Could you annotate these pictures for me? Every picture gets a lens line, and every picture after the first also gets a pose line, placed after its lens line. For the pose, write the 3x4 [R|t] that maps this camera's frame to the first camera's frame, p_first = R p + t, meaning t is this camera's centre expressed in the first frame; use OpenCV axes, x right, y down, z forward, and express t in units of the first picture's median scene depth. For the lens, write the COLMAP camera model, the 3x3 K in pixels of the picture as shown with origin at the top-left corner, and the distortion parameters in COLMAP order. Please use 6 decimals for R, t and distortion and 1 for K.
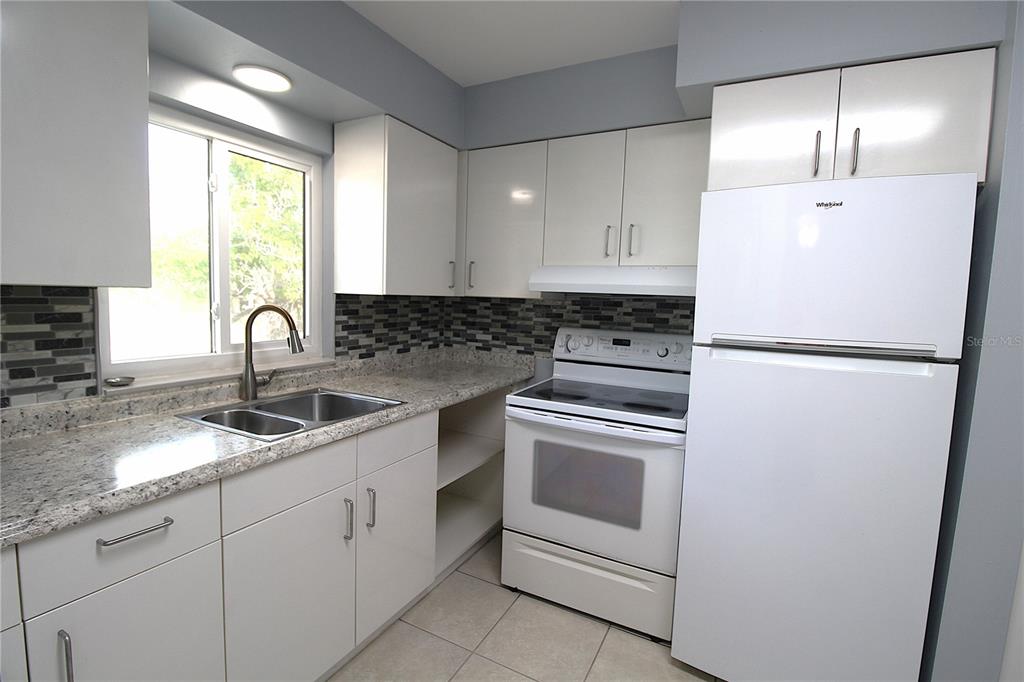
lens RADIAL K [[474.1, 0, 512.0], [0, 474.1, 341.0], [0, 0, 1]] dist [-0.000911, -0.012177]
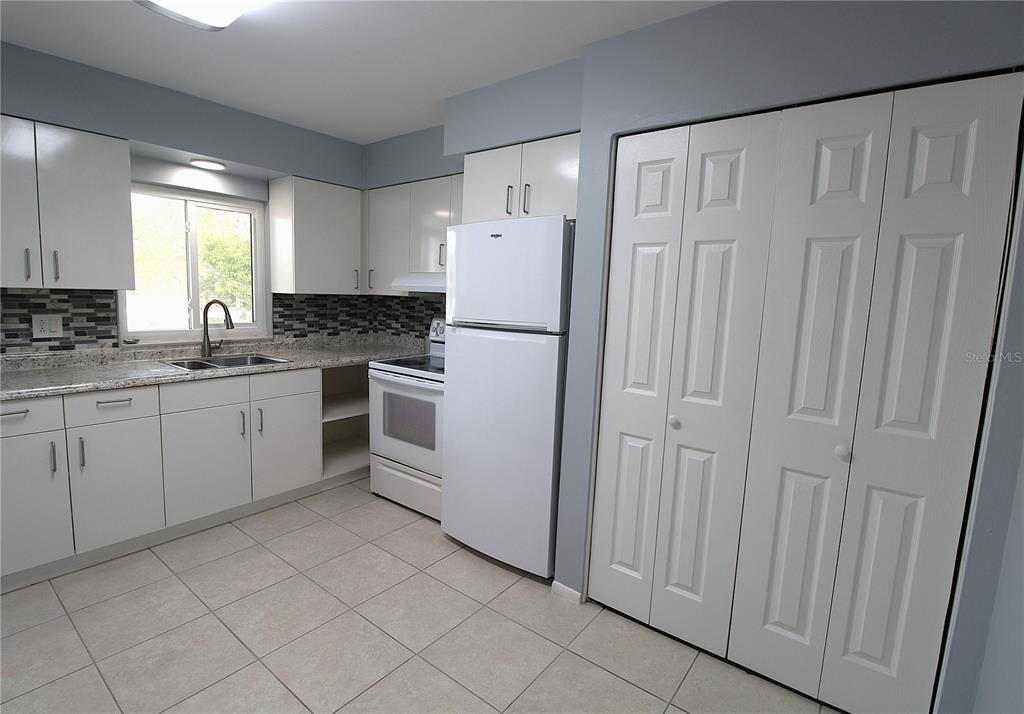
lens RADIAL K [[485.8, 0, 482.4], [0, 485.8, 355.2], [0, 0, 1]] dist [-0.013875, -0.000464]
pose [[0.980748, 0.022049, -0.194030, 0.638337], [-0.016925, 0.999464, 0.028025, 0.047131], [0.194544, -0.024202, 0.980595, -0.420970]]
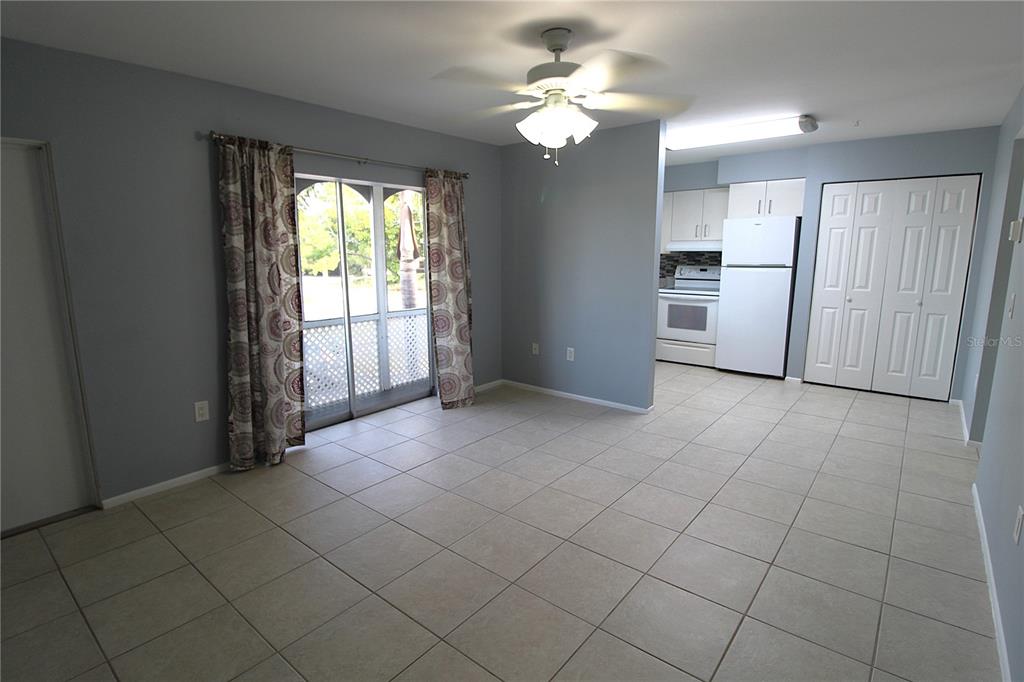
lens RADIAL K [[506.2, 0, 512.0], [0, 506.2, 341.0], [0, 0, 1]] dist [-0.001951, -0.000685]
pose [[0.978835, -0.001103, -0.204647, -0.244070], [0.017508, 0.996771, 0.078370, 0.171335], [0.203900, -0.080294, 0.975693, -2.119041]]
